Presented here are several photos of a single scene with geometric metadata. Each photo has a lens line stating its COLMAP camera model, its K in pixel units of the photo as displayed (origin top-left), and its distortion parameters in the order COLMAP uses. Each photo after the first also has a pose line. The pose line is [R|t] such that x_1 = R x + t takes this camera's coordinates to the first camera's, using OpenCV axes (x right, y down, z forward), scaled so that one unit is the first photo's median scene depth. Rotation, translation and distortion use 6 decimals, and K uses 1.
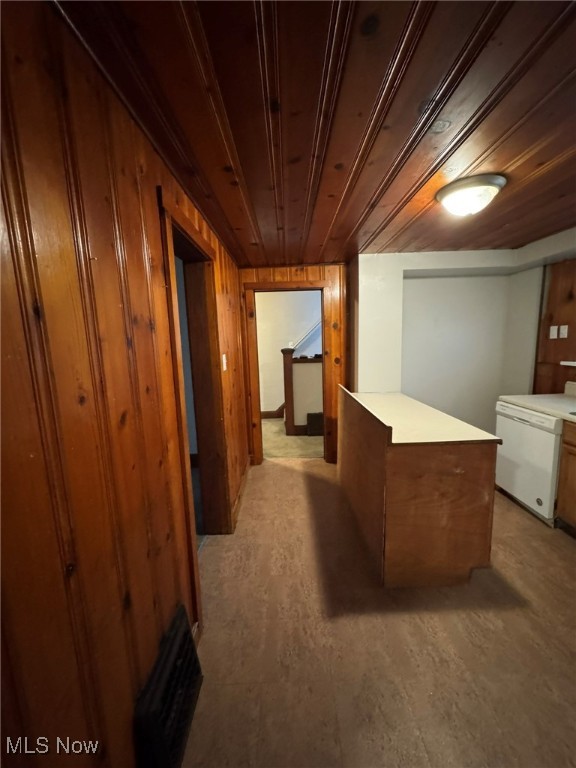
lens RADIAL K [[302.9, 0, 291.0], [0, 302.9, 385.4], [0, 0, 1]] dist [0.017958, -0.000038]
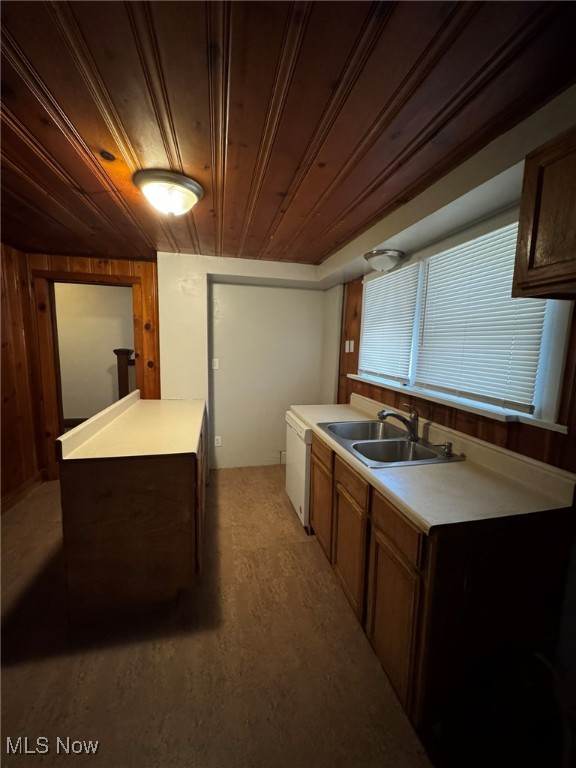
lens RADIAL K [[307.8, 0, 288.0], [0, 307.8, 384.0], [0, 0, 1]] dist [0.000693, -0.000251]
pose [[0.978505, 0.029695, 0.204073, 0.390464], [-0.025783, 0.999430, -0.021802, -0.012571], [-0.204604, 0.016071, 0.978713, -0.001684]]
